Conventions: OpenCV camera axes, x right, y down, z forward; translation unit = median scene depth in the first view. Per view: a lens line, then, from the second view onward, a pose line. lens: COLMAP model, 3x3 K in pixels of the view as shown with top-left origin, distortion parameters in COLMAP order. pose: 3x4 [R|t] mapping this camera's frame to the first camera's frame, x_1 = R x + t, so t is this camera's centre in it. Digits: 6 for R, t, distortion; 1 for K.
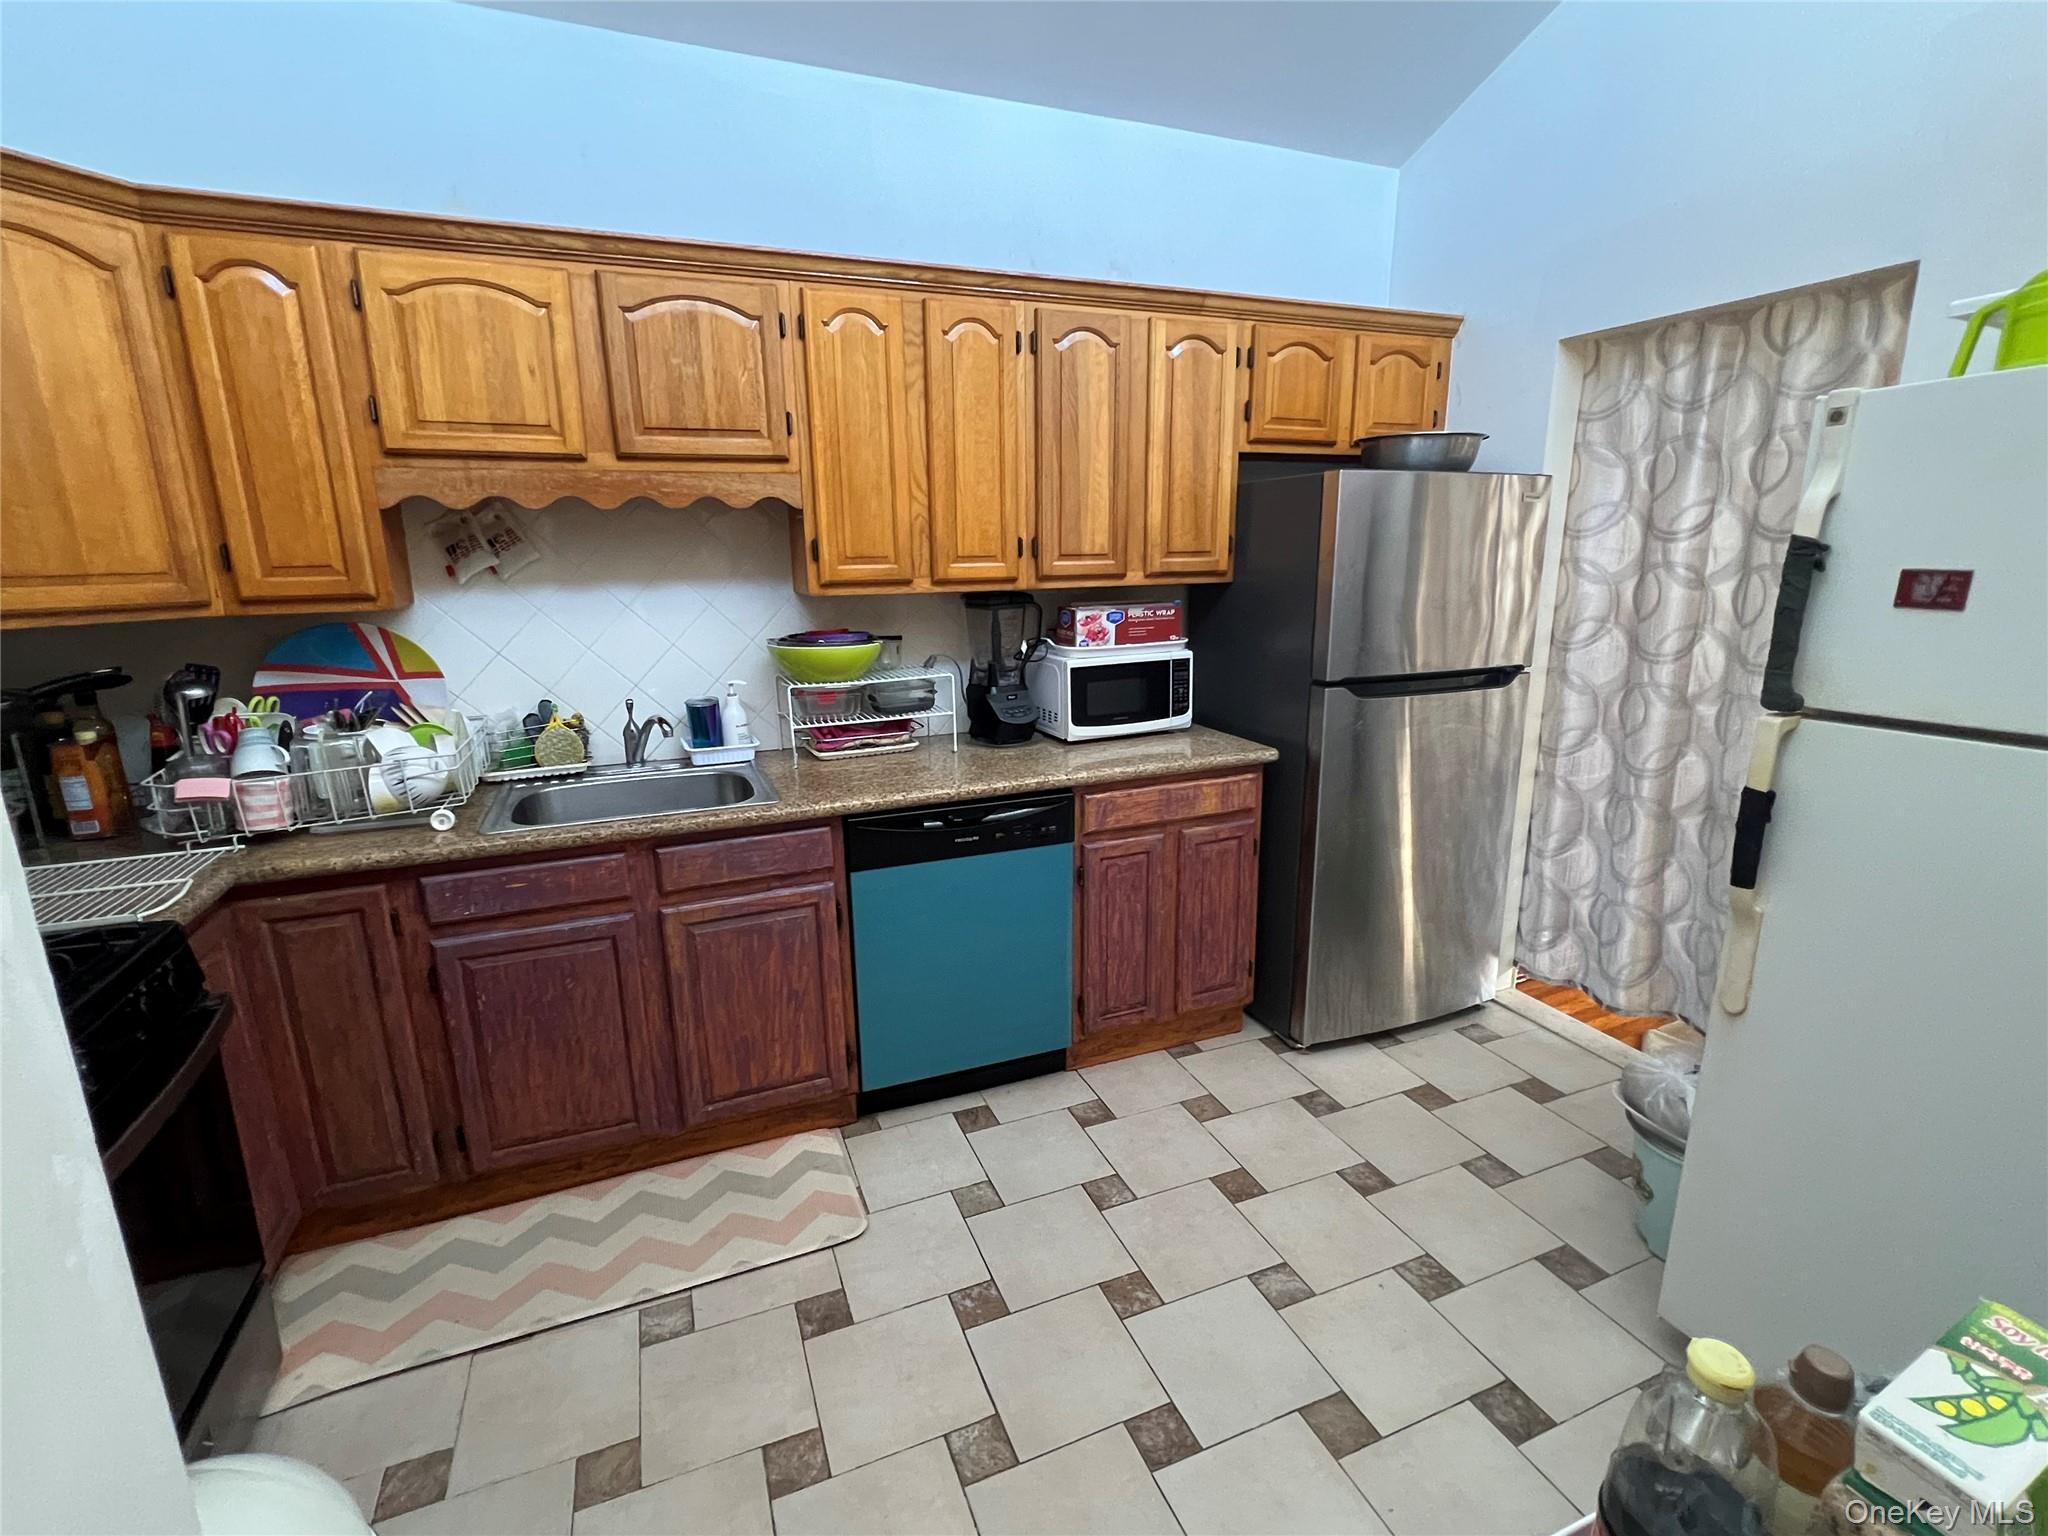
lens RADIAL K [[997.4, 0, 1024.0], [0, 997.4, 768.0], [0, 0, 1]] dist [-0.001886, -0.000391]
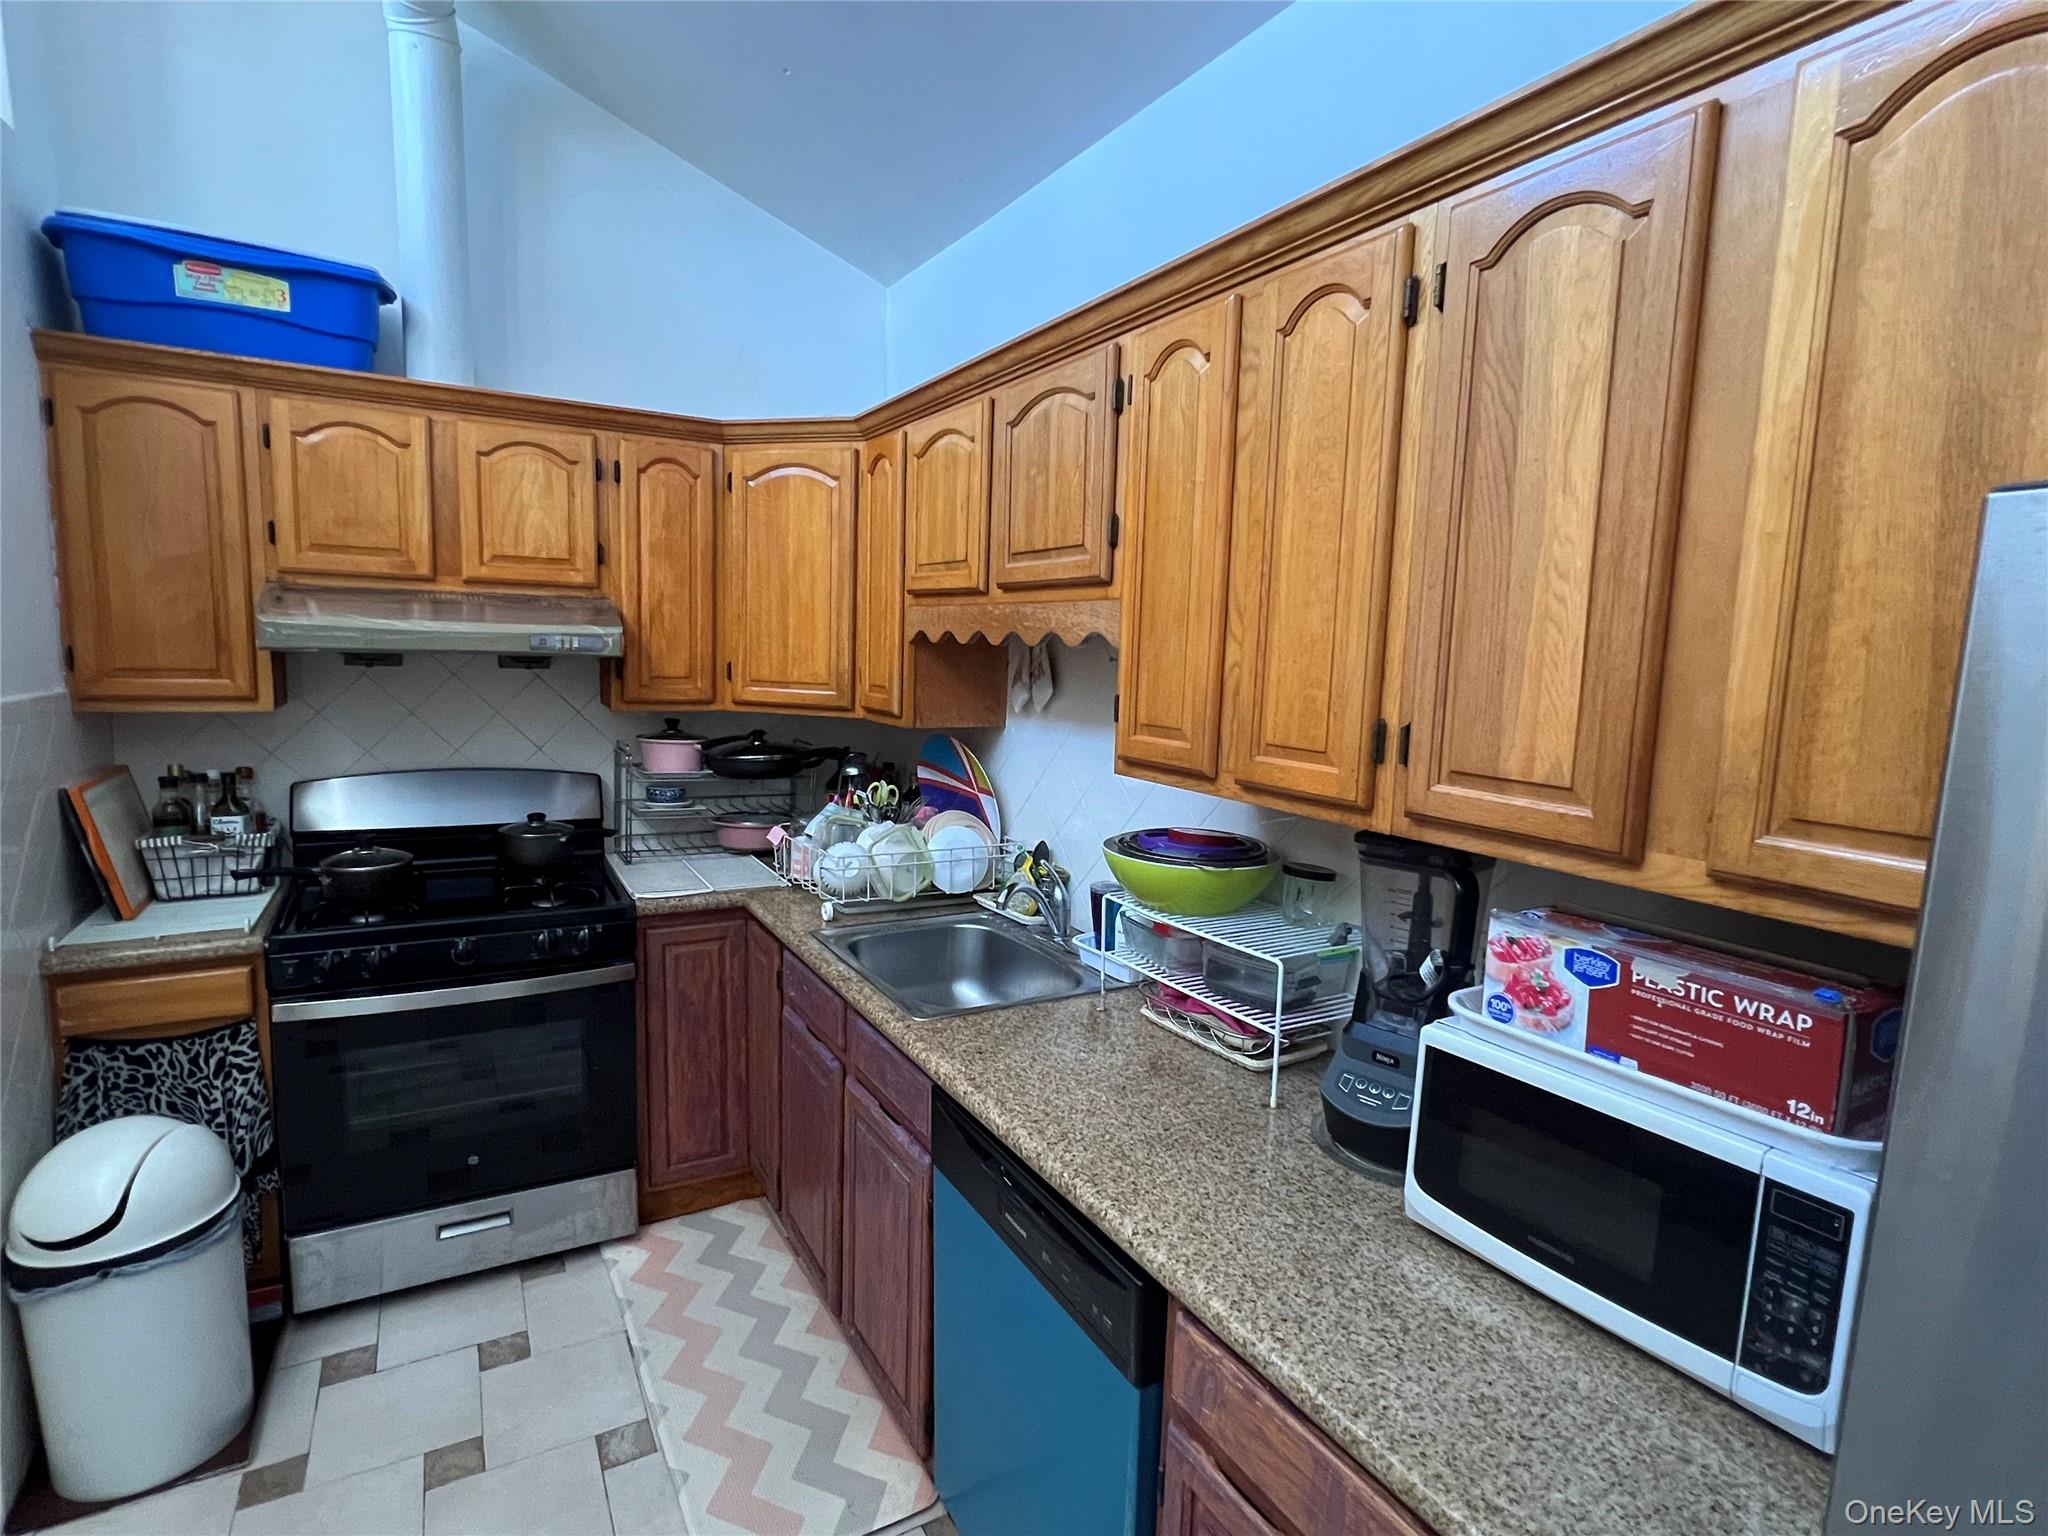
lens RADIAL K [[1057.0, 0, 1024.0], [0, 1057.0, 768.0], [0, 0, 1]] dist [-0.004876, -0.000411]
pose [[0.088287, 0.125246, -0.988190, 0.484401], [-0.268008, 0.958467, 0.097534, -0.226145], [0.959363, 0.256232, 0.118187, 0.840476]]
